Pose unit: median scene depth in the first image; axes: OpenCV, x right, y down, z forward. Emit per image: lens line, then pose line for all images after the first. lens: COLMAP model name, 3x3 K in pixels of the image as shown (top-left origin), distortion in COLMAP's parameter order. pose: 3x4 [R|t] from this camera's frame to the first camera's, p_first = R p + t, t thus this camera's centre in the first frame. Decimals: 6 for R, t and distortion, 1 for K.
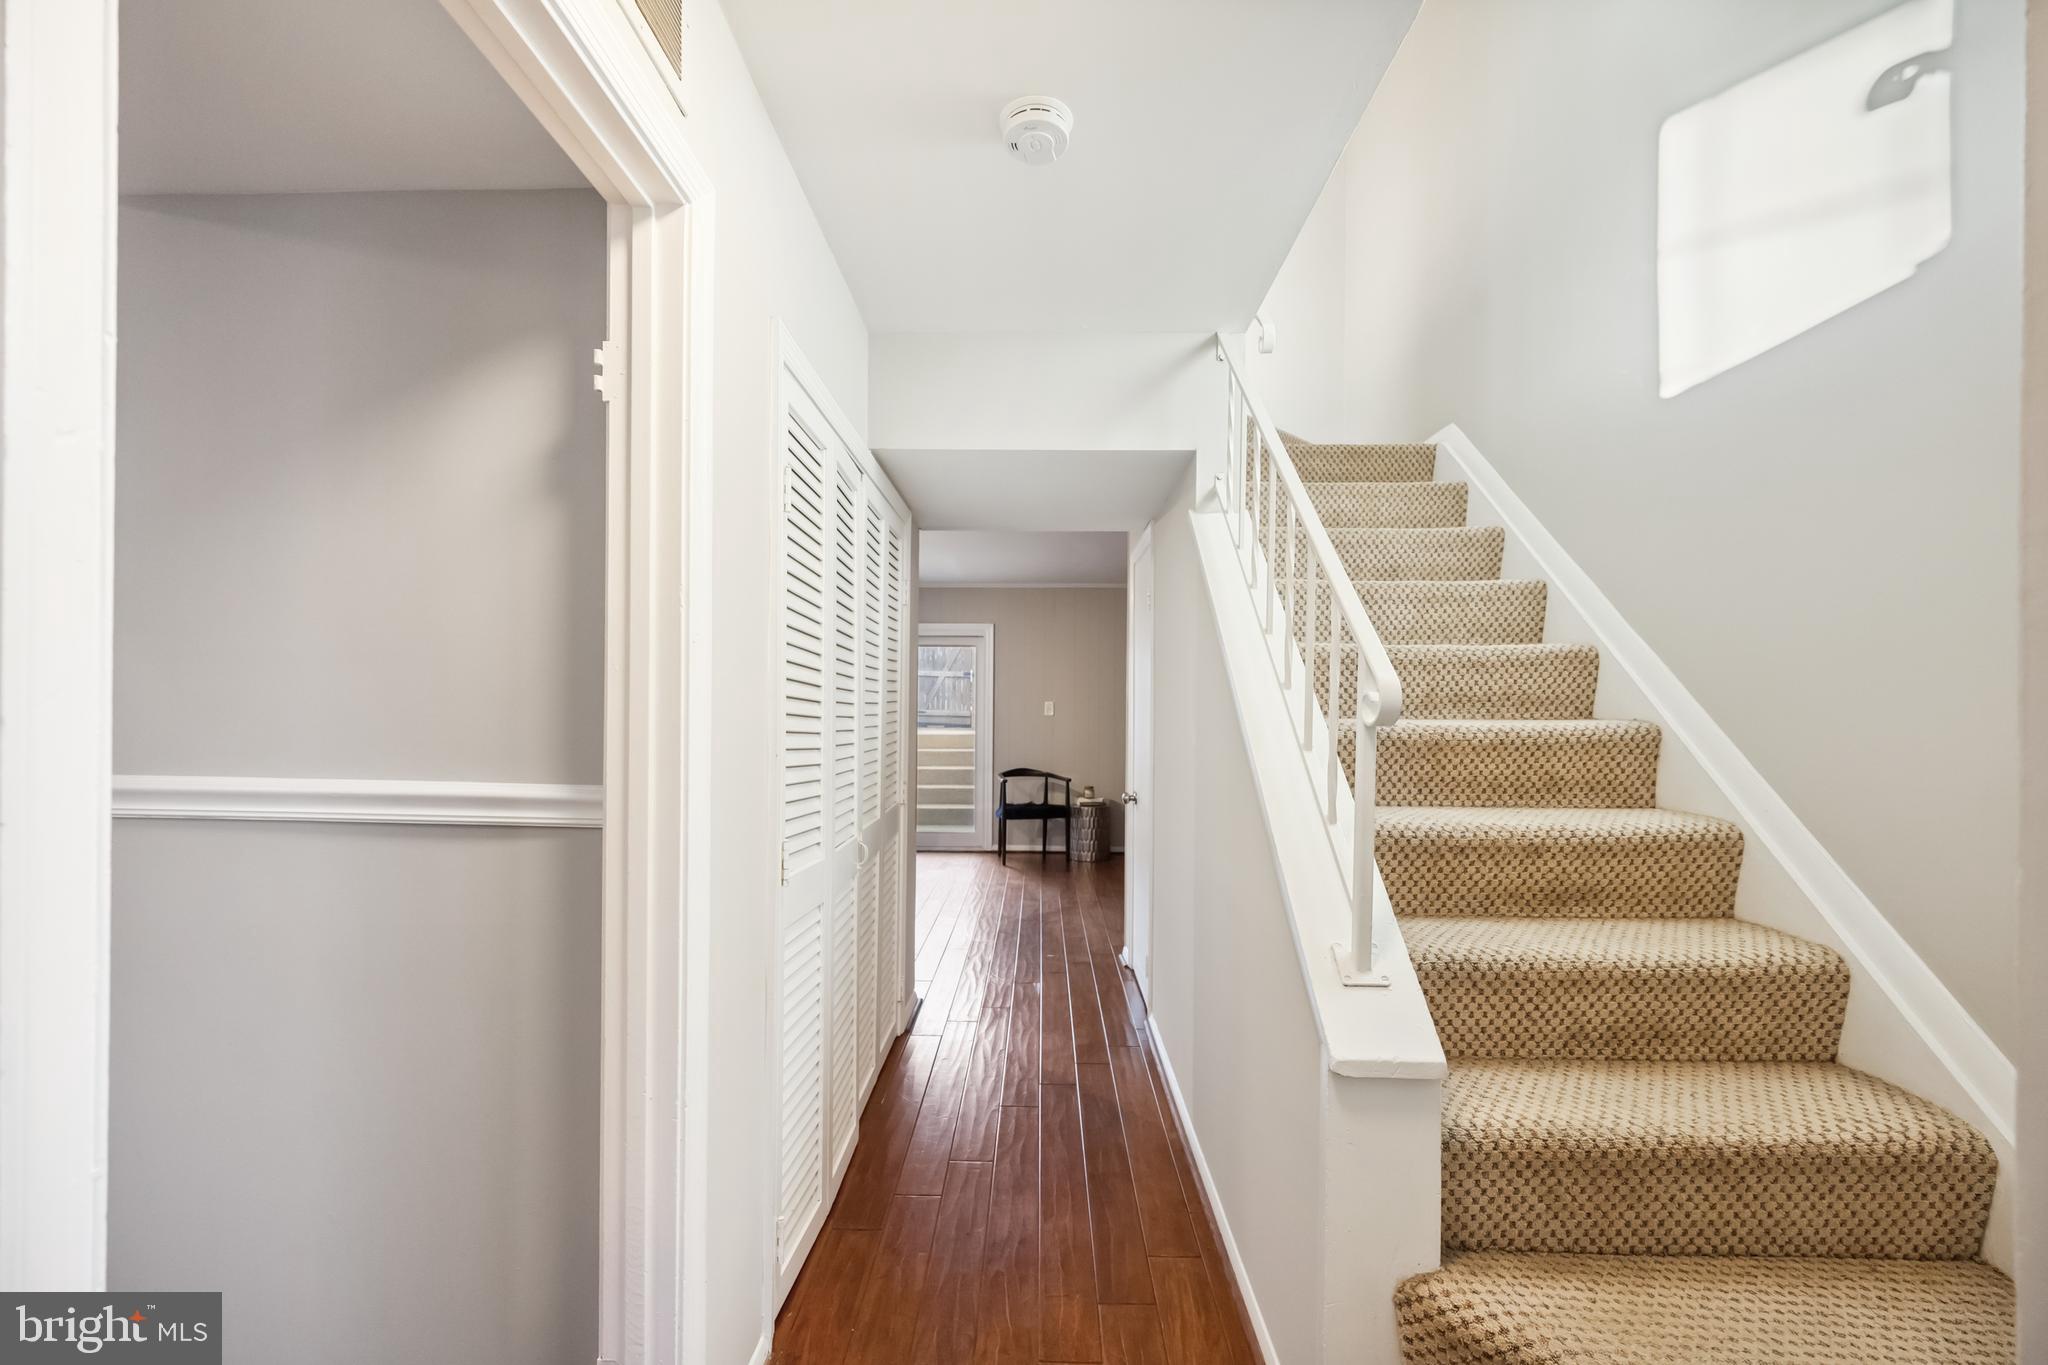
lens RADIAL K [[822.2, 0, 1025.8], [0, 822.2, 702.1], [0, 0, 1]] dist [-0.001401, 0.000187]
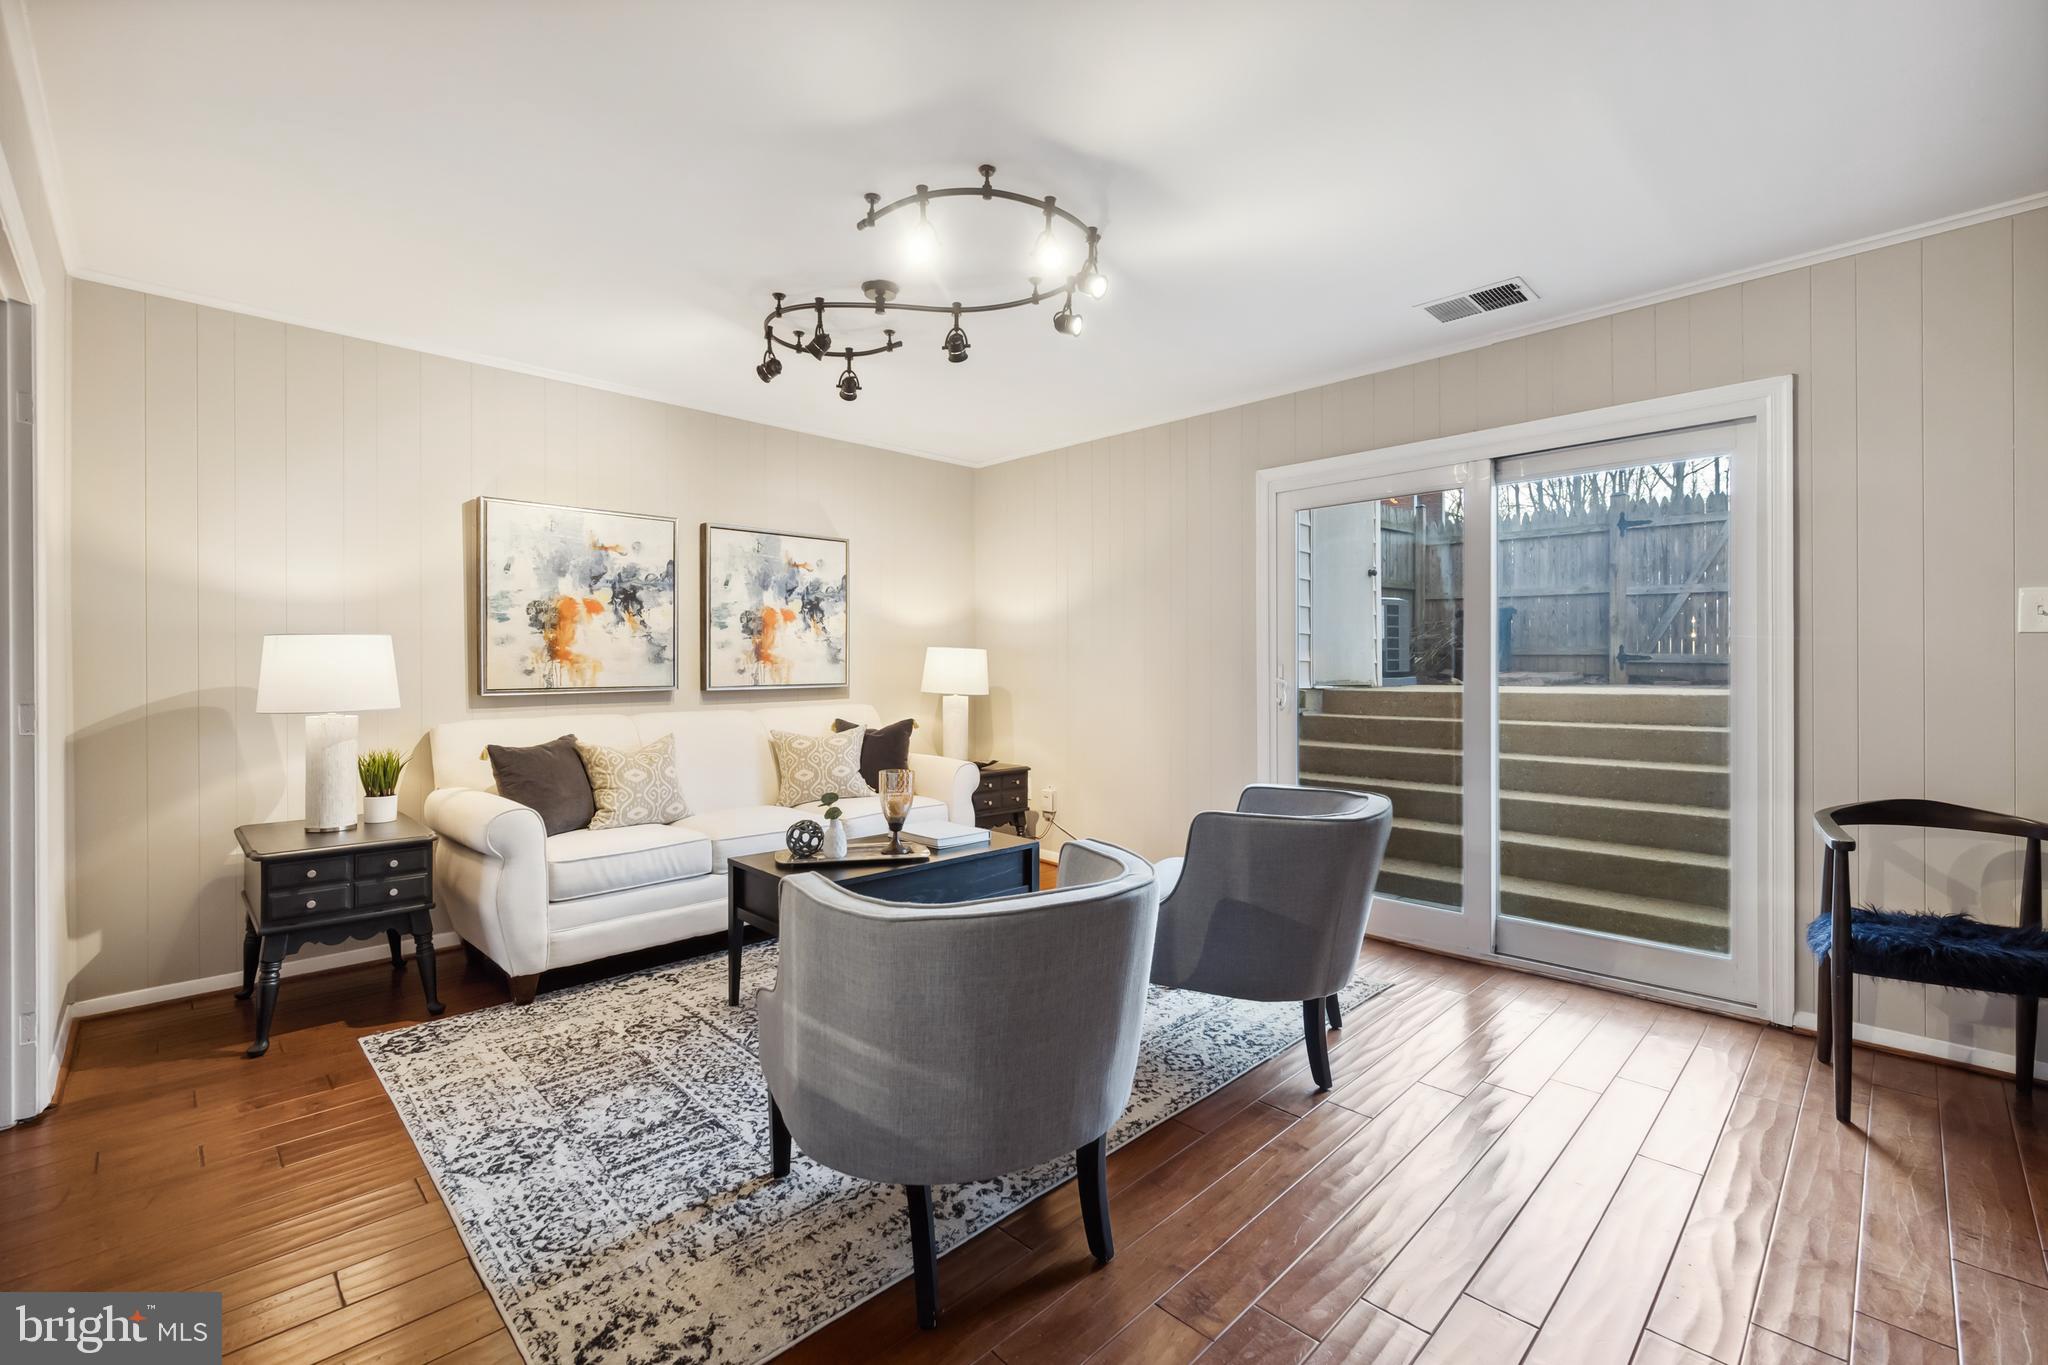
lens RADIAL K [[864.9, 0, 1026.2], [0, 864.9, 667.1], [0, 0, 1]] dist [-0.000722, -0.000251]
pose [[0.712643, -0.007984, -0.701482, -0.015687], [0.014246, 0.999894, 0.003092, 0.023389], [0.701383, -0.012197, 0.712681, 0.527834]]
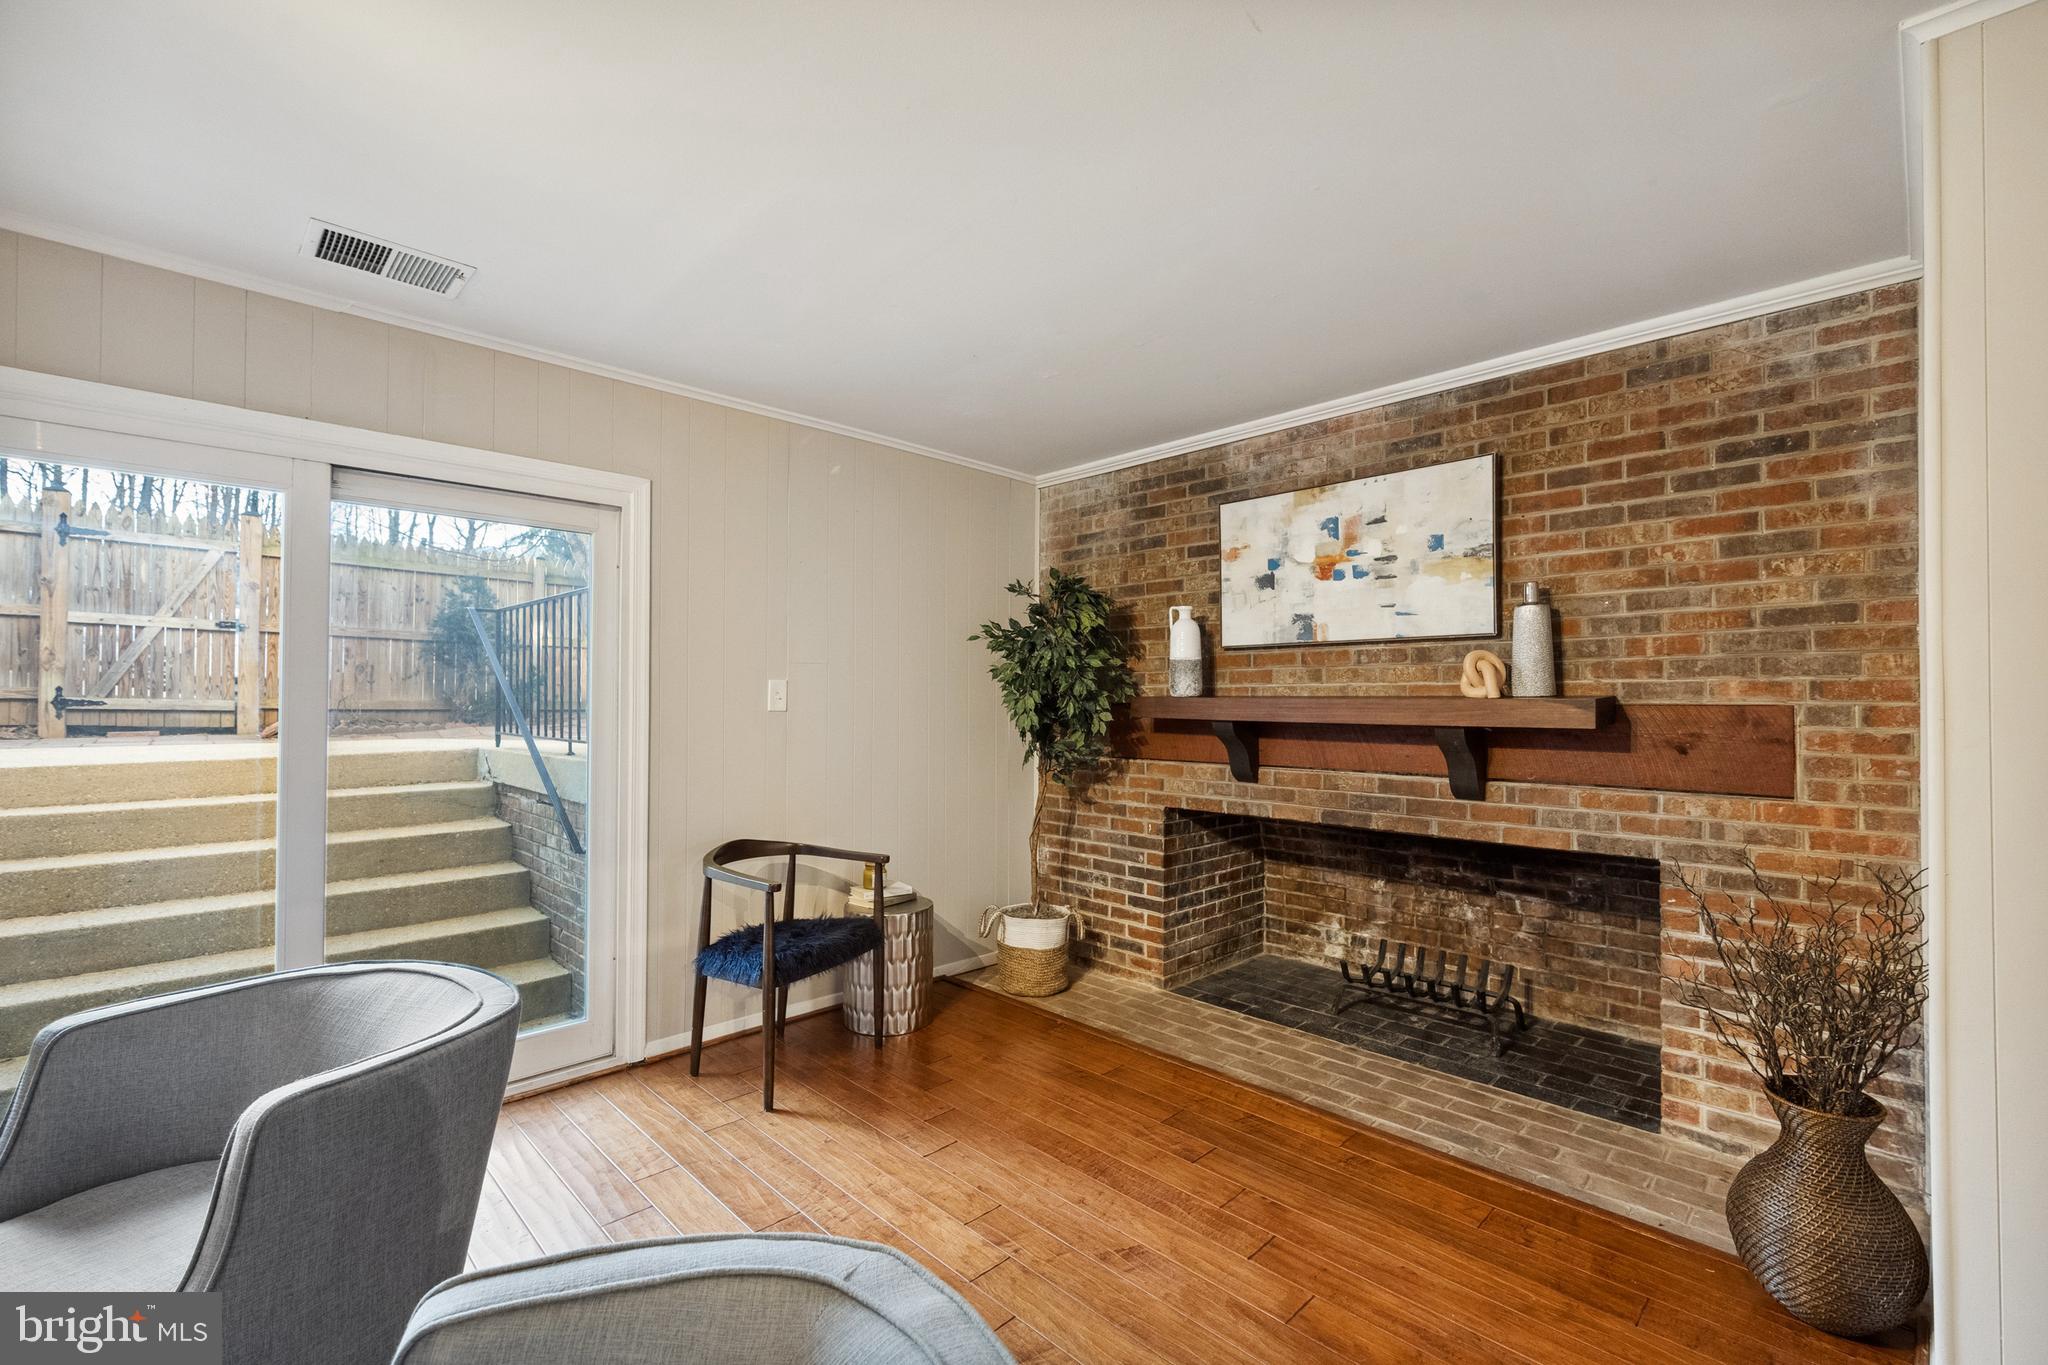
lens RADIAL K [[864.9, 0, 1020.1], [0, 864.9, 691.6], [0, 0, 1]] dist [-0.000722, -0.000251]
pose [[0.706668, 0.003325, 0.707538, -0.207919], [-0.006175, 0.999980, 0.001469, 0.004963], [-0.707519, -0.005407, 0.706674, 0.598059]]
